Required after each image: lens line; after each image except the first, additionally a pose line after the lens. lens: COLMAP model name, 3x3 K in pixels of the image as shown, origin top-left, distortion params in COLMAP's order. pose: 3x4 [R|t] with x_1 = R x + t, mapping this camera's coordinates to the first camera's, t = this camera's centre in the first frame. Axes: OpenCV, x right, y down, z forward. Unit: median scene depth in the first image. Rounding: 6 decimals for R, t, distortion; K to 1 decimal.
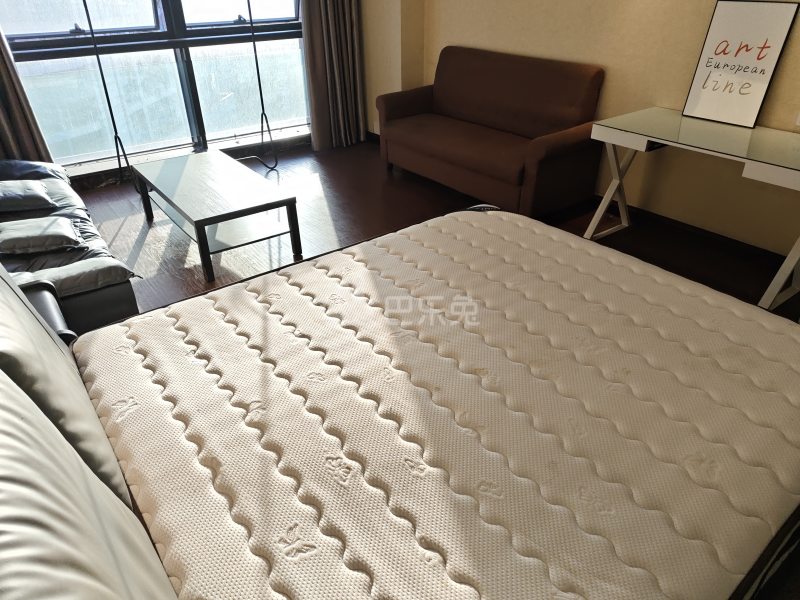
lens RADIAL K [[544.0, 0, 400.0], [0, 544.0, 300.0], [0, 0, 1]] dist [0.015462, 0.003880]
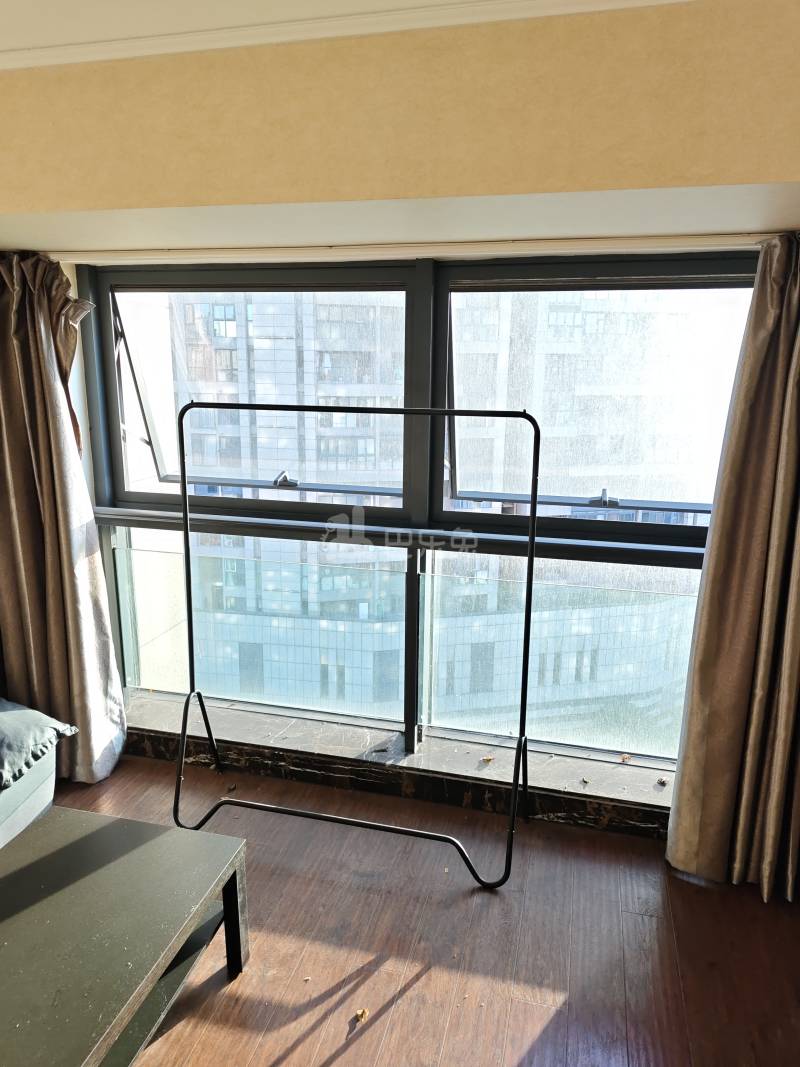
lens RADIAL K [[725.6, 0, 400.0], [0, 725.6, 533.5], [0, 0, 1]] dist [0.015462, 0.003880]
pose [[0.626002, 0.195511, -0.754915, 0.057769], [-0.423663, 0.898002, -0.118748, -0.389804], [0.654699, 0.394166, 0.644983, 0.589567]]
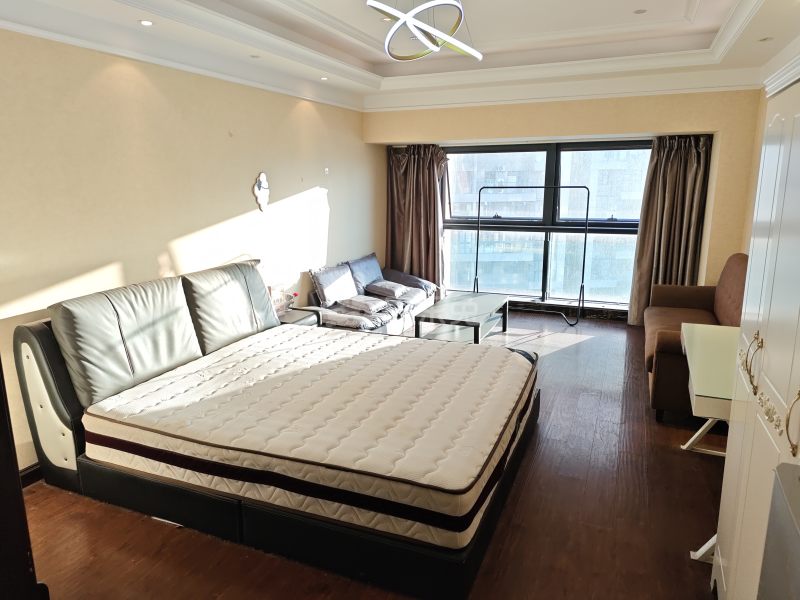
lens RADIAL K [[544.0, 0, 400.0], [0, 544.0, 300.0], [0, 0, 1]] dist [0.015462, 0.003880]
pose [[0.495559, 0.193026, -0.846854, 0.652414], [-0.453012, 0.889319, -0.062387, -0.040479], [0.741081, 0.414552, 0.528153, 0.035927]]
